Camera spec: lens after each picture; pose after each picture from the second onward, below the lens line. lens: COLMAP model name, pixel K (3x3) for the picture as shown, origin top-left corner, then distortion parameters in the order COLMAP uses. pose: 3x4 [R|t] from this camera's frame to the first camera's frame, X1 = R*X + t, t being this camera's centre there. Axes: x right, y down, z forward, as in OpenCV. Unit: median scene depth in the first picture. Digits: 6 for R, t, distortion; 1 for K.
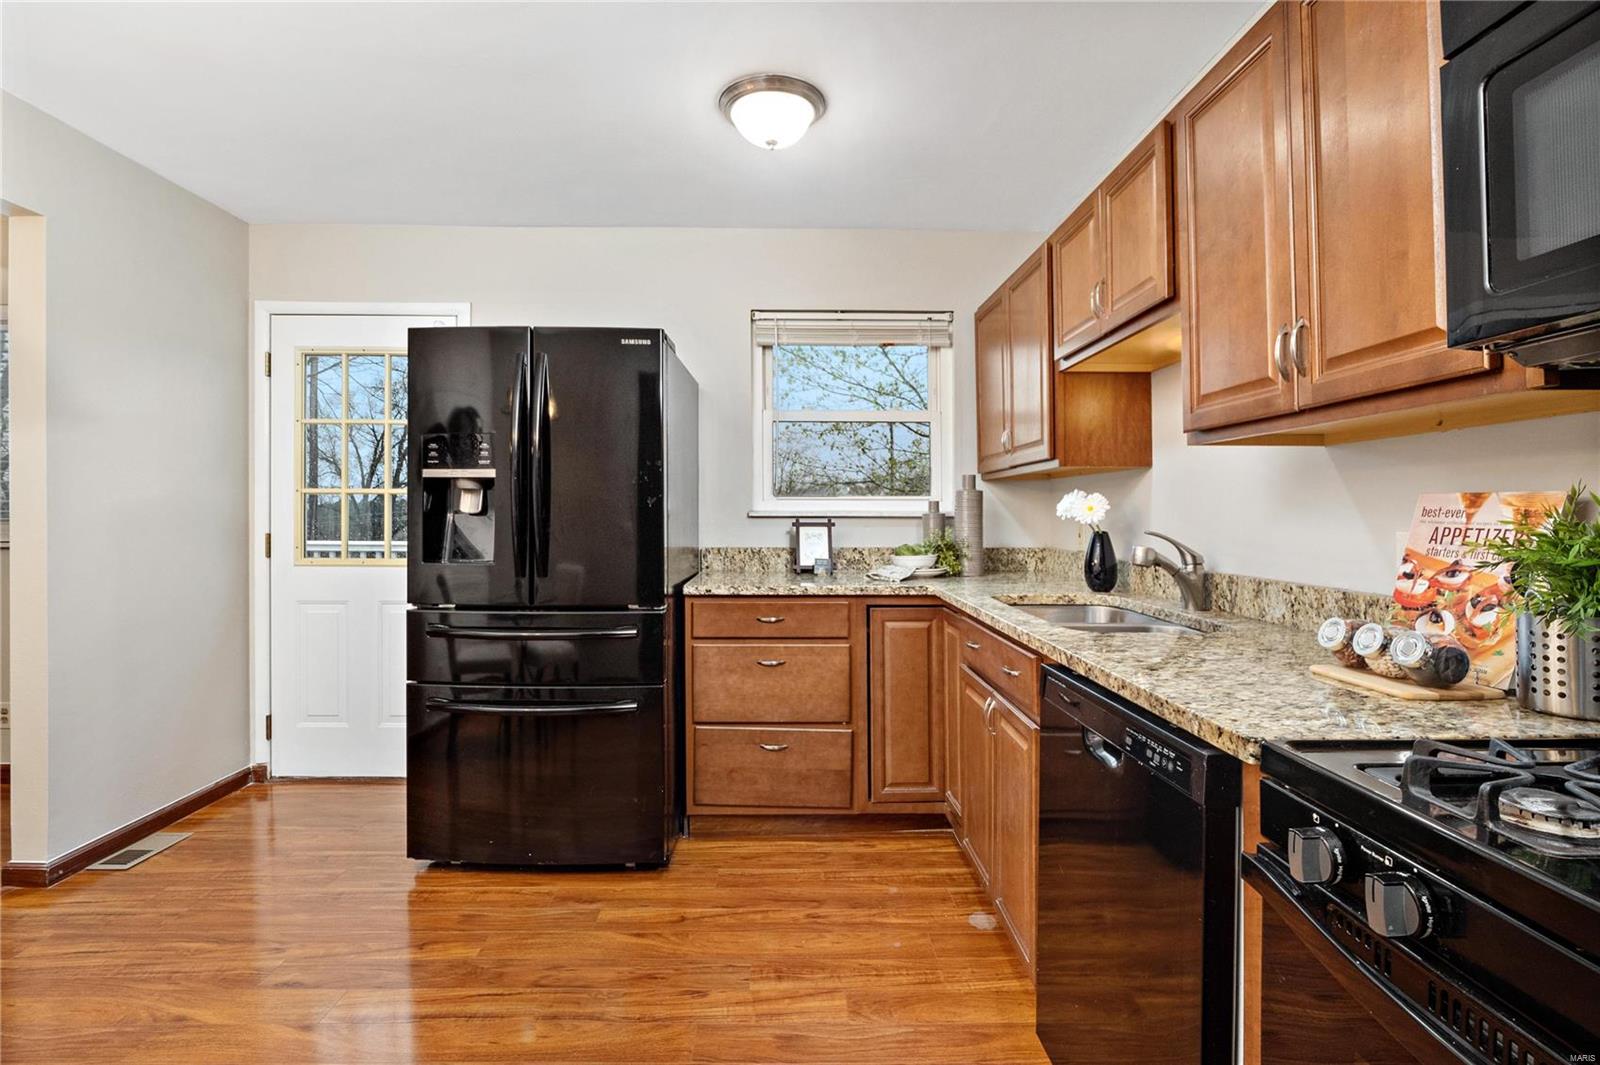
lens RADIAL K [[758.0, 0, 798.0], [0, 758.0, 508.0], [0, 0, 1]] dist [-0.005355, -0.009075]
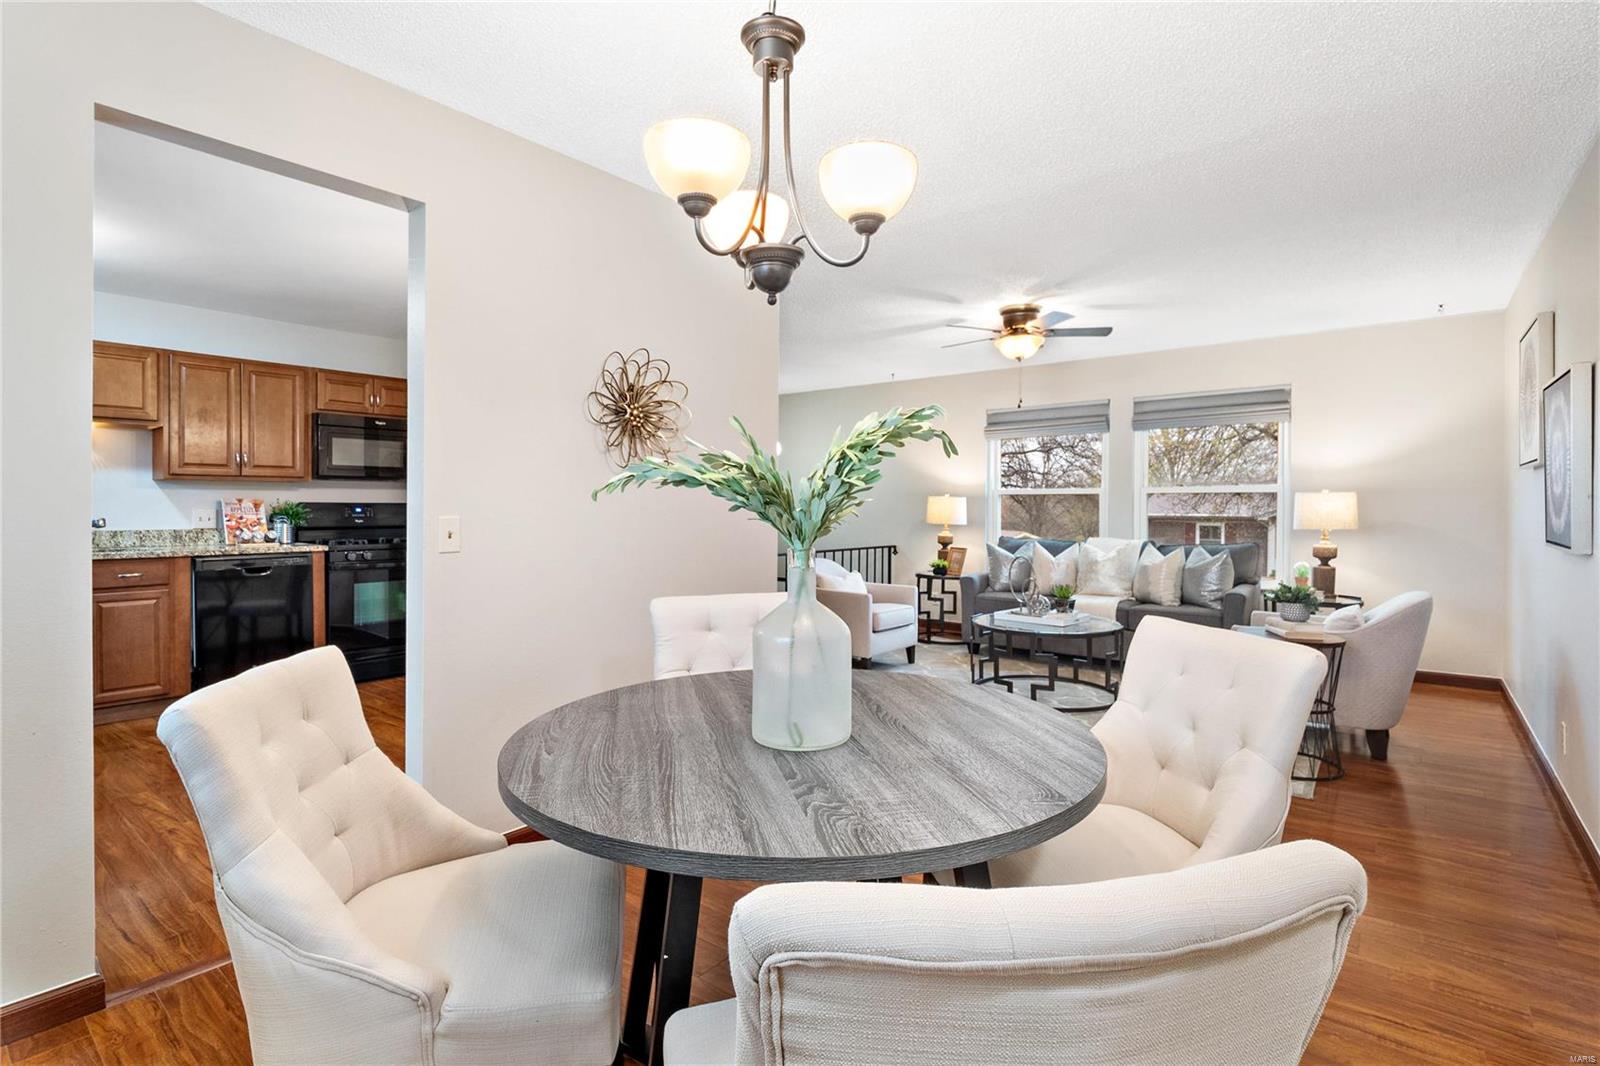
lens RADIAL K [[765.3, 0, 798.7], [0, 765.3, 488.8], [0, 0, 1]] dist [-0.025285, 0.000354]
pose [[-0.772867, 0.014288, 0.634407, -1.817197], [-0.005378, 0.999563, -0.029064, 0.012692], [-0.634545, -0.025875, -0.772453, 1.018904]]
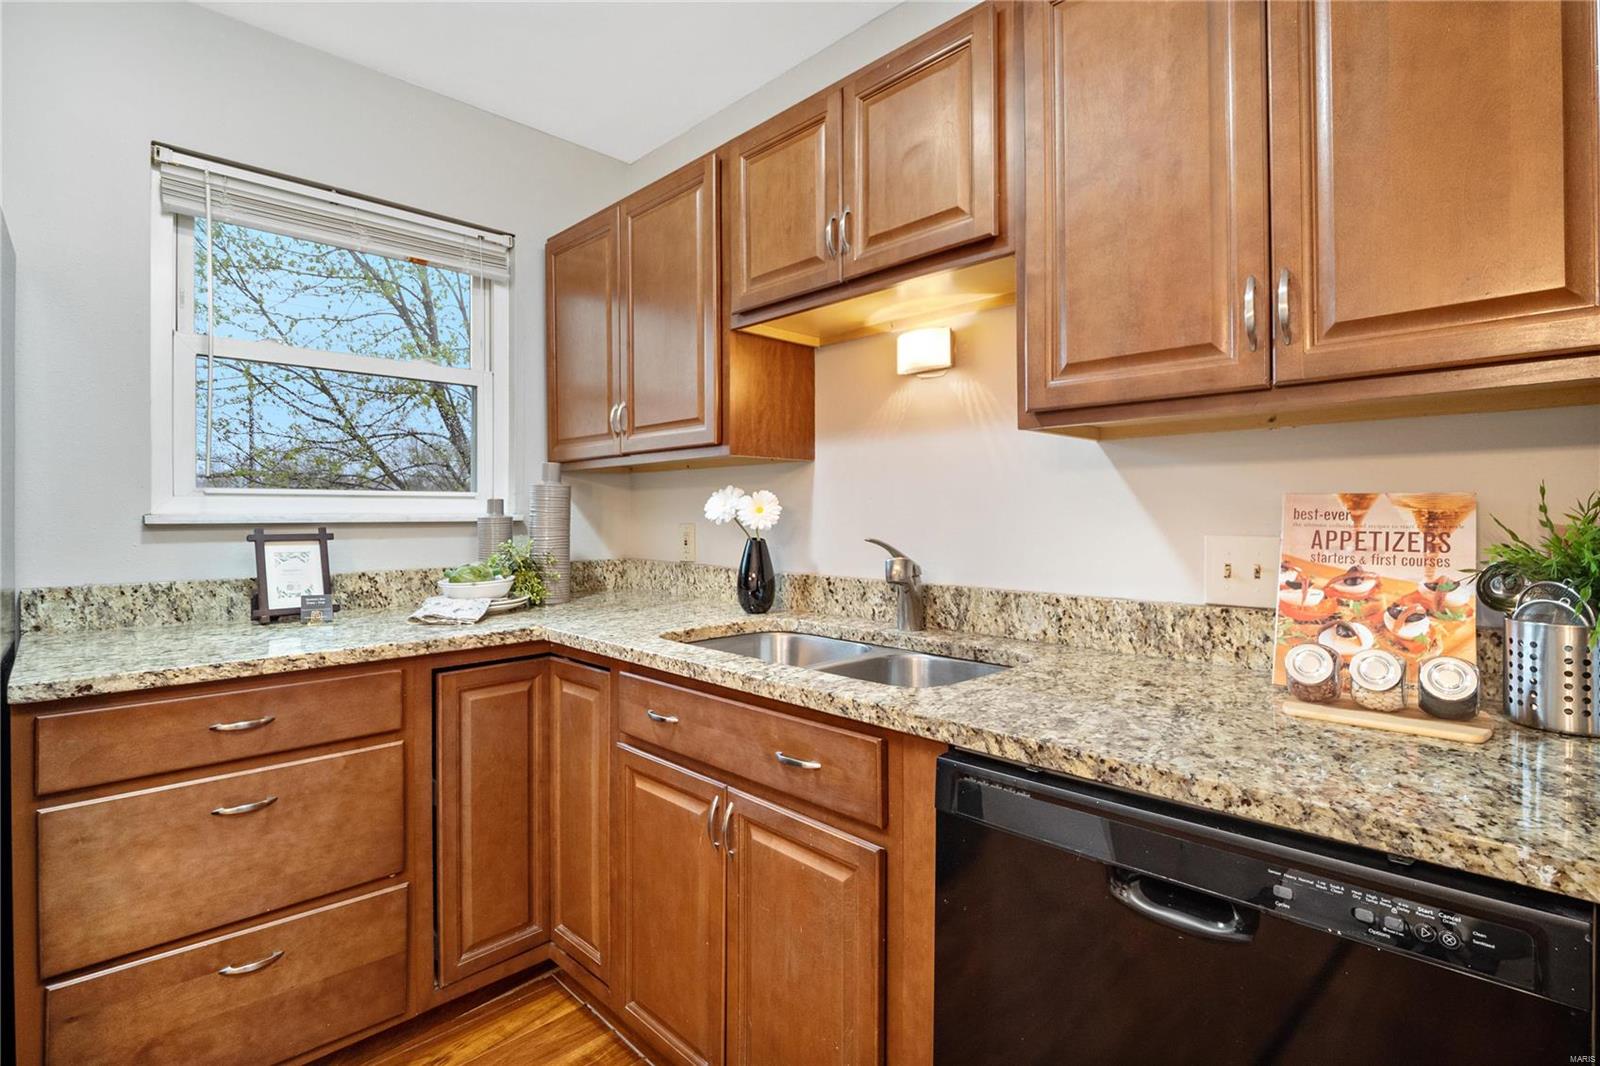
lens RADIAL K [[758.0, 0, 798.0], [0, 758.0, 508.5], [0, 0, 1]] dist [-0.005355, -0.009075]
pose [[0.725196, -0.000029, 0.688543, -0.115812], [0.000048, 1.000000, -0.000009, -0.000709], [-0.688543, 0.000040, 0.725196, 0.366443]]
